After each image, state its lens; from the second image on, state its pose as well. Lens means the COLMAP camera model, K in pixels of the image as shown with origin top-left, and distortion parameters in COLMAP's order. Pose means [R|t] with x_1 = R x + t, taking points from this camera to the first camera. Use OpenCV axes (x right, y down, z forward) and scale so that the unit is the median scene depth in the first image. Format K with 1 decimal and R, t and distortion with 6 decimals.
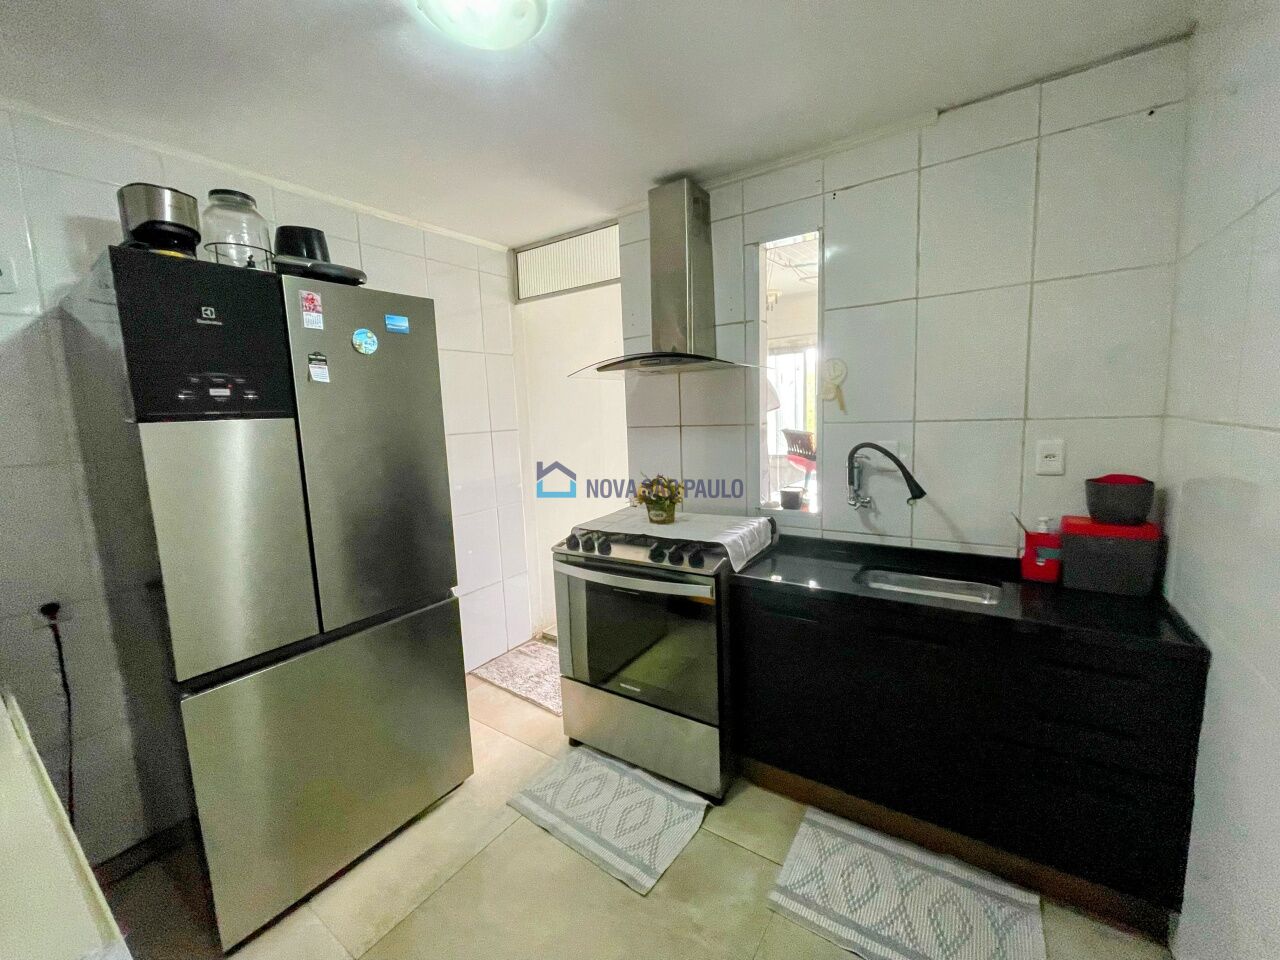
lens RADIAL K [[514.4, 0, 640.4], [0, 514.4, 476.2], [0, 0, 1]] dist [-0.001809, 0.000153]
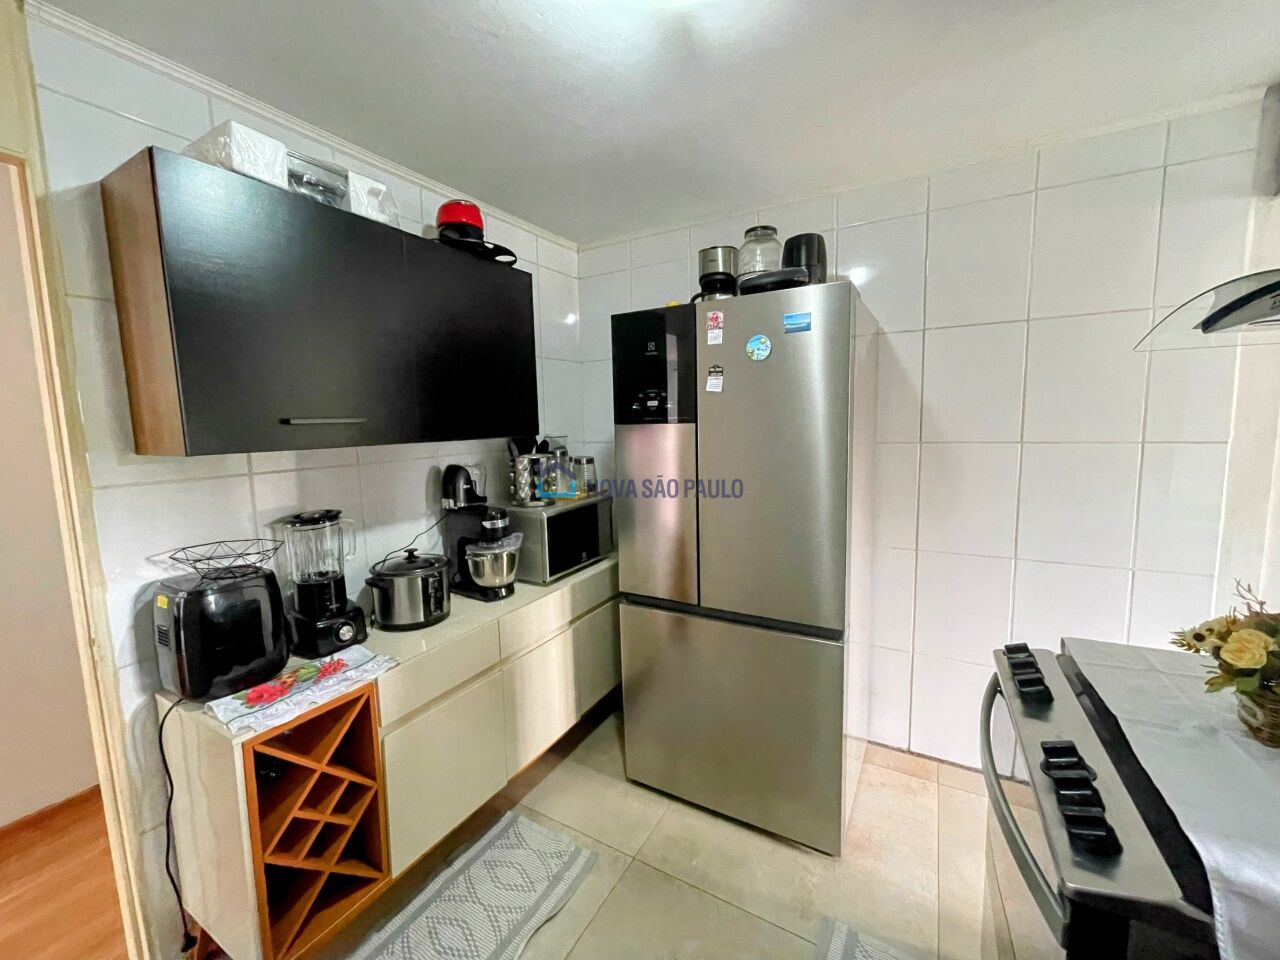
lens RADIAL K [[514.4, 0, 640.4], [0, 514.4, 476.2], [0, 0, 1]] dist [-0.001809, 0.000153]
pose [[0.077093, 0.151861, -0.985391, 0.500823], [-0.102964, 0.984260, 0.143631, -0.146238], [0.991693, 0.090387, 0.091516, 0.754172]]
